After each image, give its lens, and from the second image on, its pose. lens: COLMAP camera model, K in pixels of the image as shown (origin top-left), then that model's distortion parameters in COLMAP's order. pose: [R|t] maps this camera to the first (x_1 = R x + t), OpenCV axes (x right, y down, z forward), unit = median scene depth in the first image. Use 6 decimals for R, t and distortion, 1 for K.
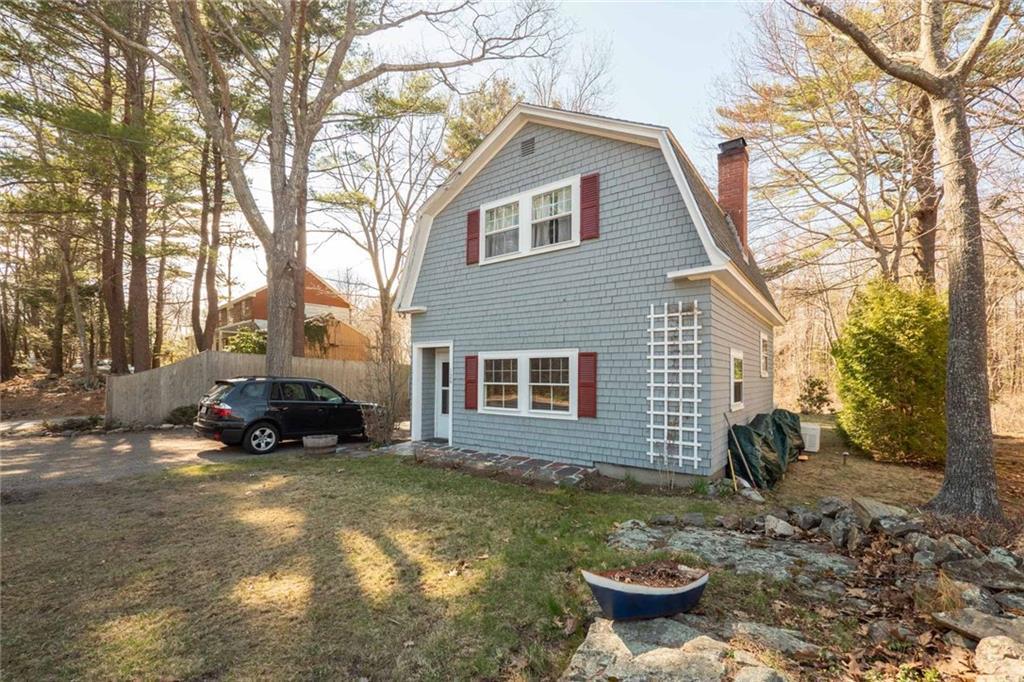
lens RADIAL K [[431.7, 0, 512.3], [0, 431.7, 371.6], [0, 0, 1]] dist [-0.001873, -0.000125]
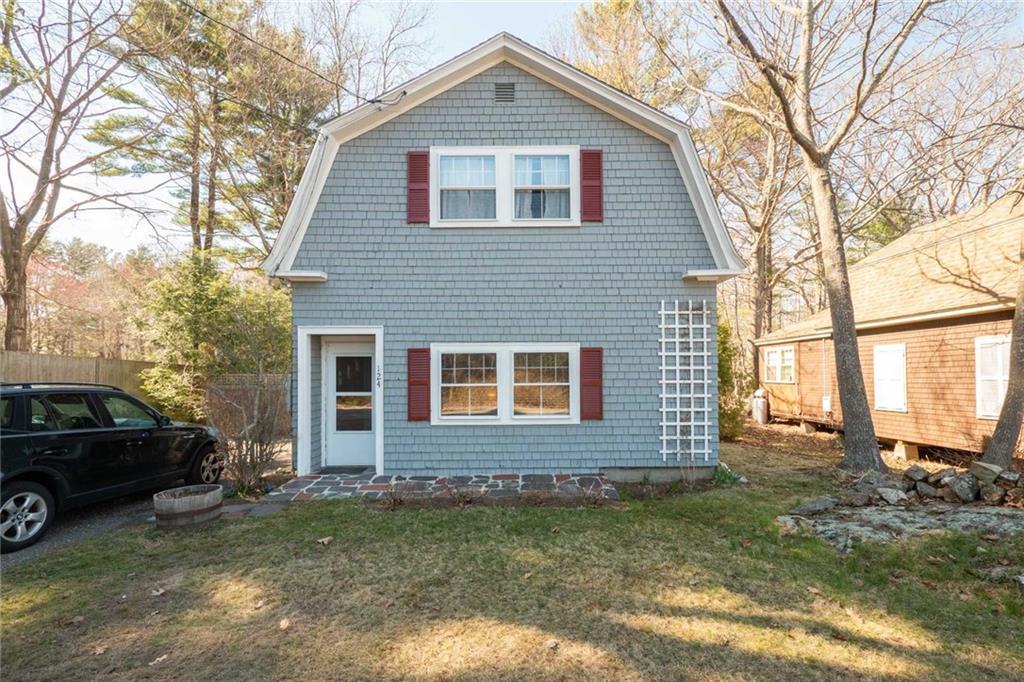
lens RADIAL K [[472.0, 0, 510.5], [0, 472.0, 371.3], [0, 0, 1]] dist [0.001826, 0.000249]
pose [[0.794102, -0.007821, 0.607734, -0.562488], [0.005167, 0.999968, 0.006118, -0.001812], [-0.607763, -0.001718, 0.794117, 0.325957]]
